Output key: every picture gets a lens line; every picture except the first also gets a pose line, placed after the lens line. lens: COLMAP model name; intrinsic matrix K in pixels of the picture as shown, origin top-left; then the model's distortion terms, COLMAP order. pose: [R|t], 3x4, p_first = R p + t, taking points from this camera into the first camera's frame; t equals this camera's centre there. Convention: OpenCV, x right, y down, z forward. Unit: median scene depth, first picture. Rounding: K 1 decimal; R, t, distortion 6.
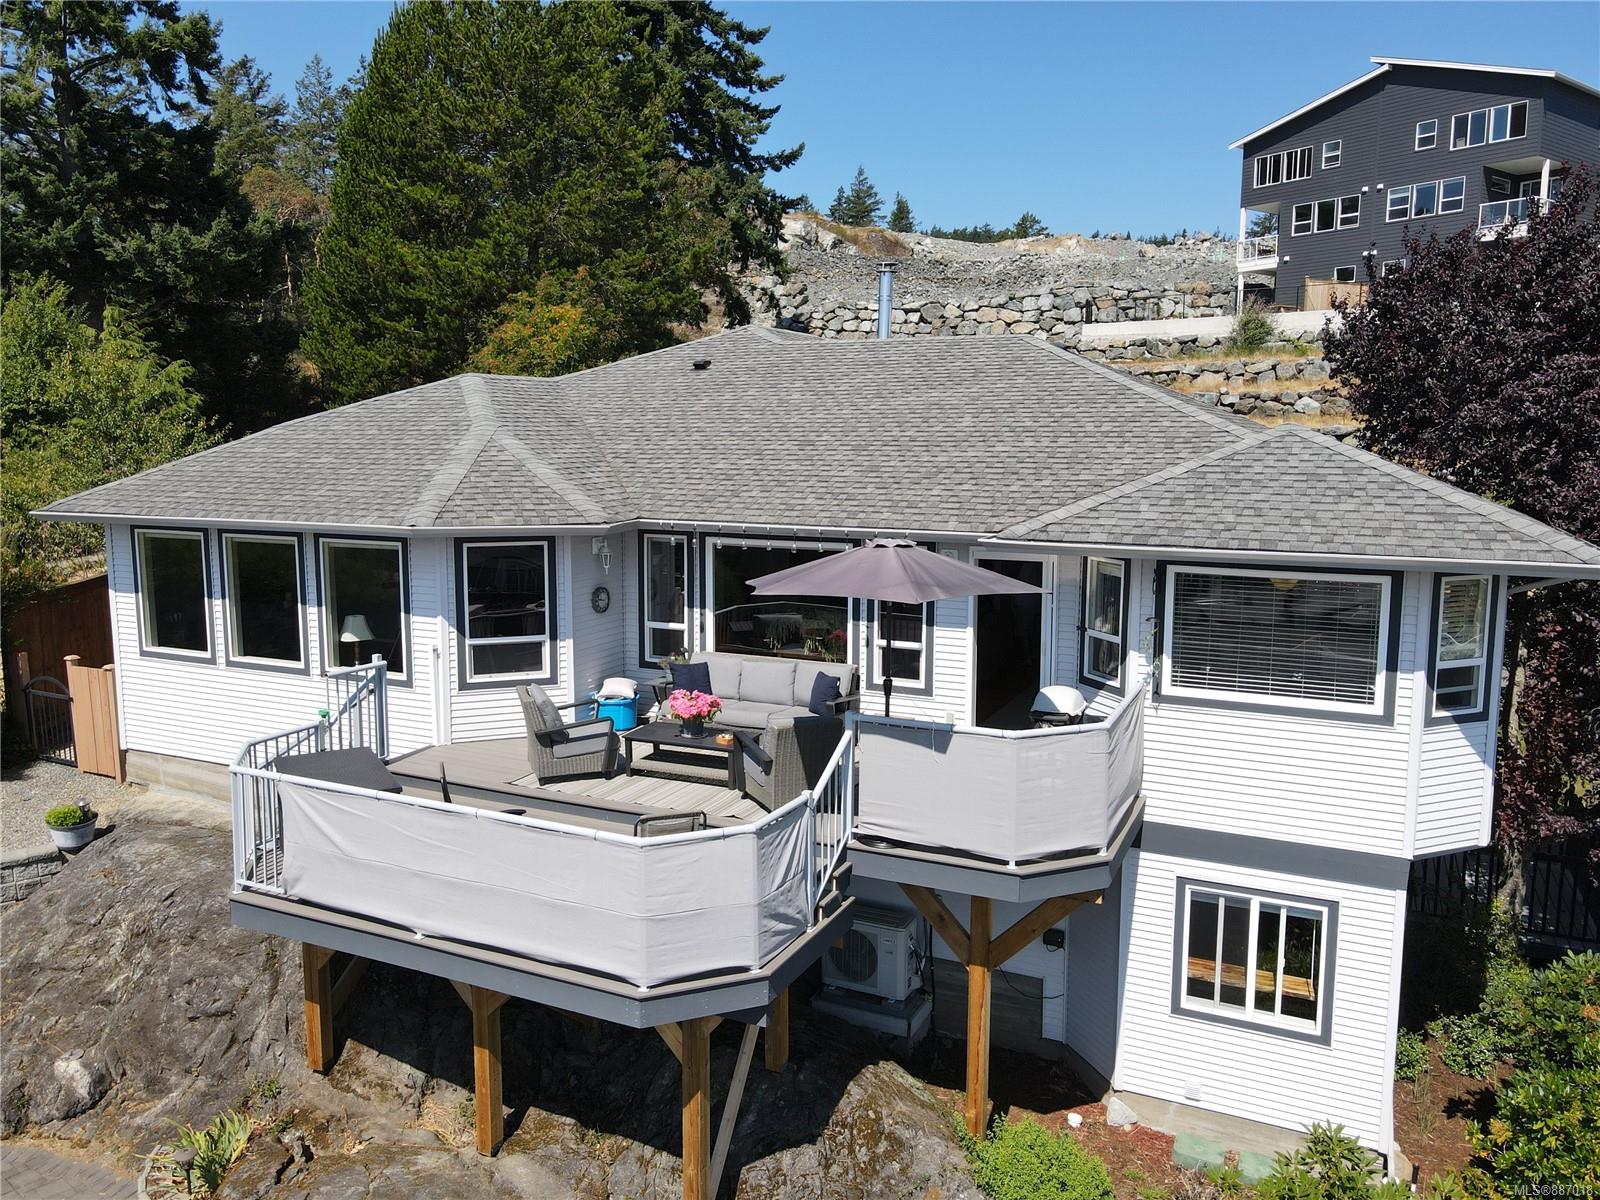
lens RADIAL K [[1171.5, 0, 801.8], [0, 1171.5, 597.5], [0, 0, 1]] dist [0.012744, 0.005669]
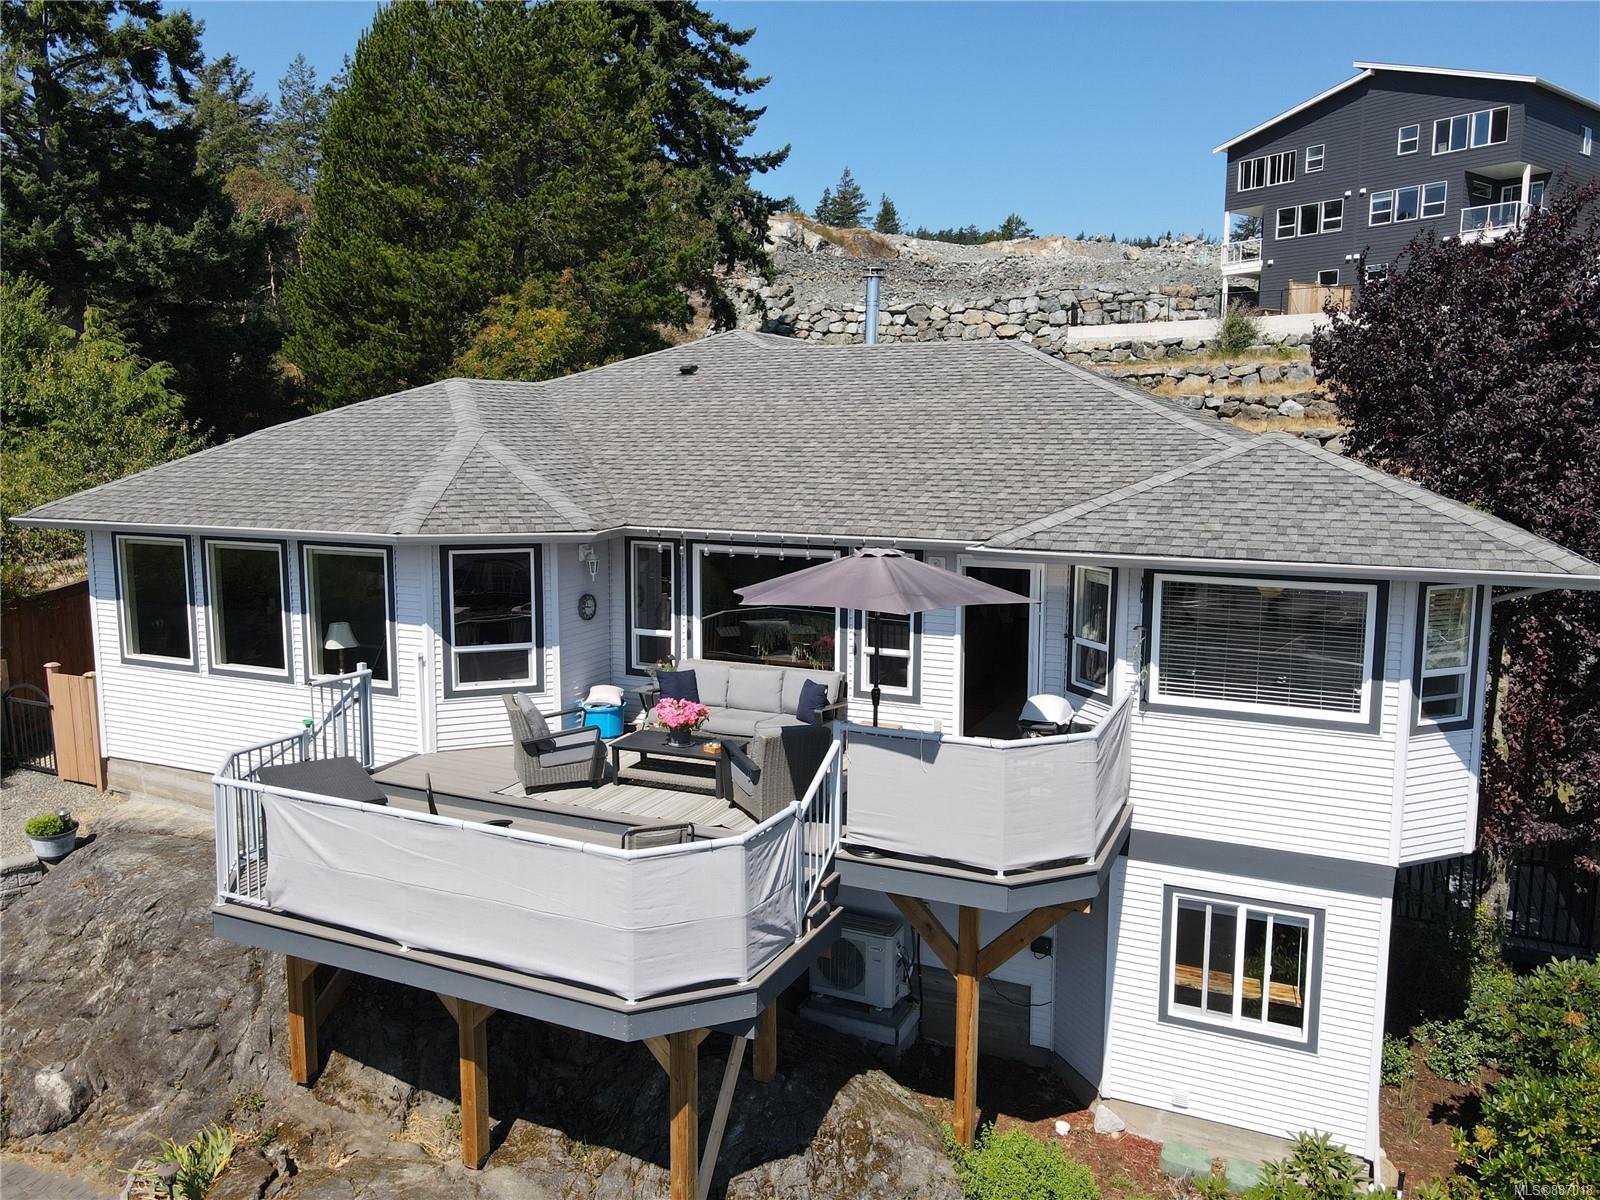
lens RADIAL K [[1171.5, 0, 801.8], [0, 1171.5, 597.5], [0, 0, 1]] dist [0.012744, 0.005669]
pose [[0.999929, -0.000529, 0.011873, -0.001241], [0.000535, 1.000000, -0.000517, -0.005816], [-0.011873, 0.000524, 0.999929, 0.001939]]
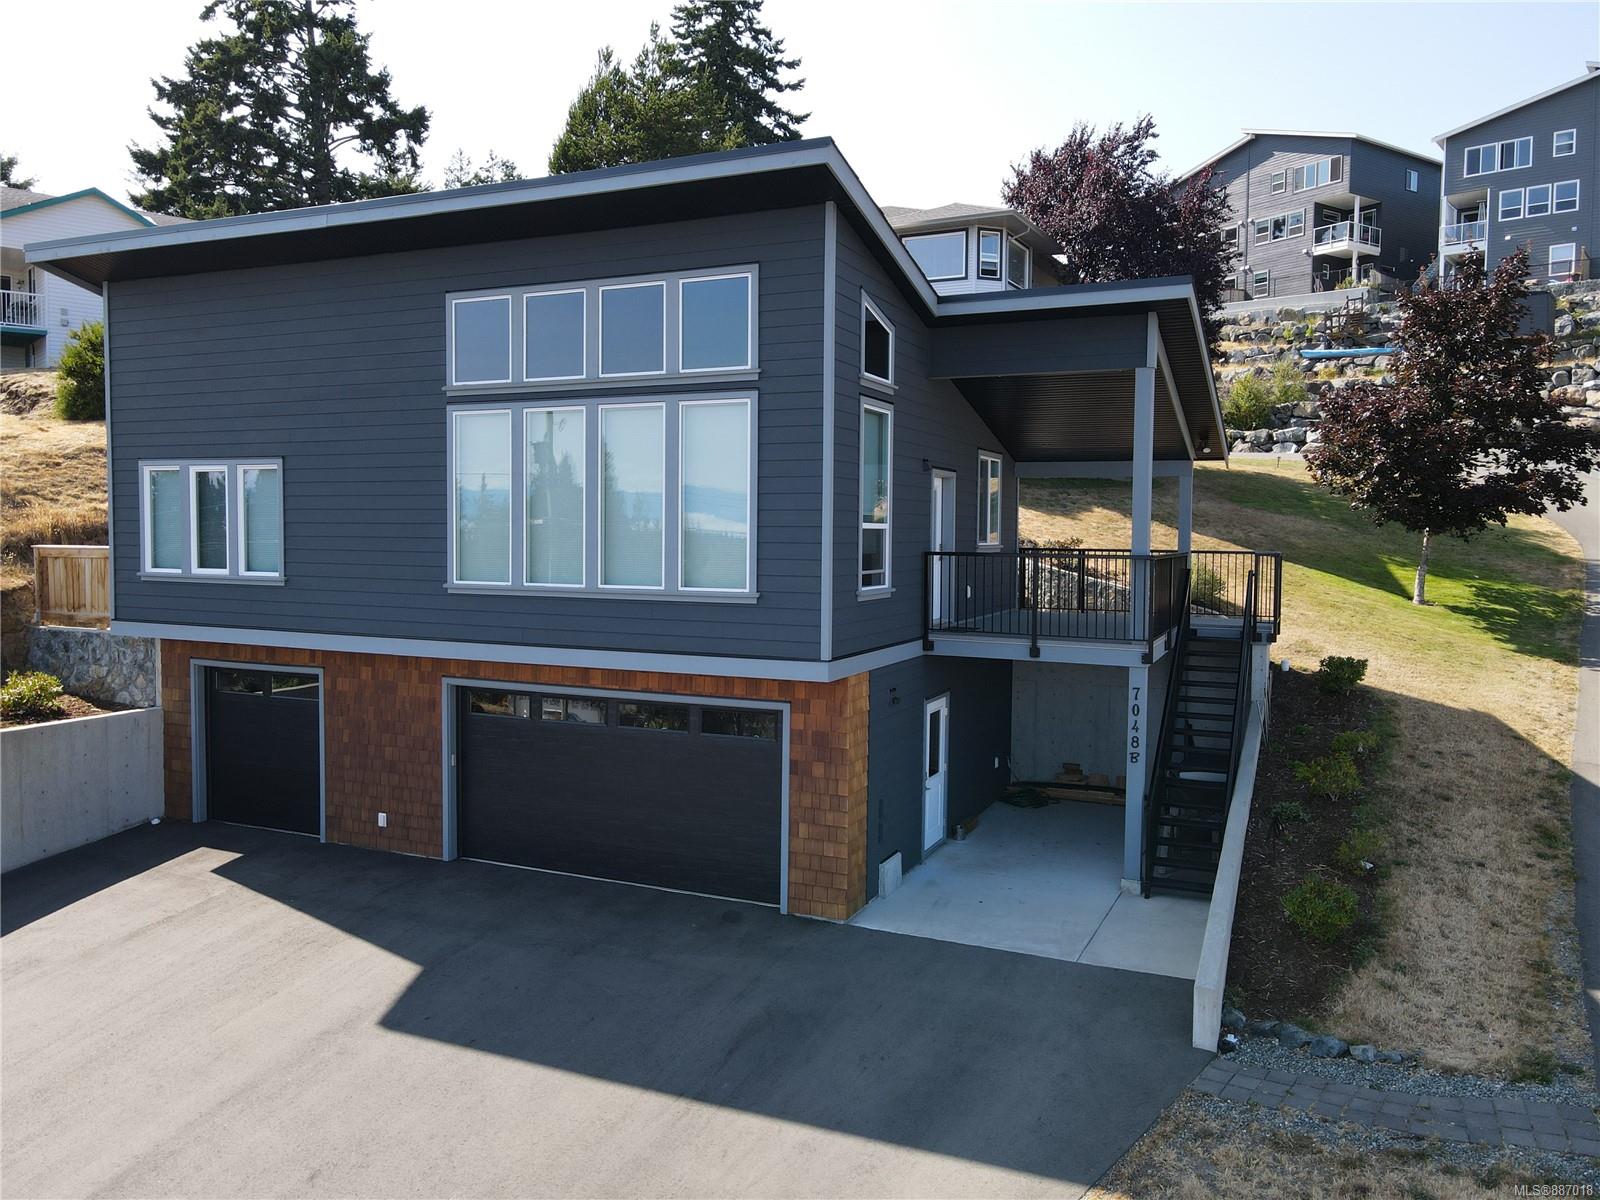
lens RADIAL K [[1169.3, 0, 800.0], [0, 1169.3, 600.0], [0, 0, 1]] dist [0.010955, 0.008946]
pose [[0.998799, 0.010301, -0.047901, 0.166425], [-0.014050, 0.996808, -0.078596, 0.952942], [0.046938, 0.079175, 0.995755, -1.613604]]
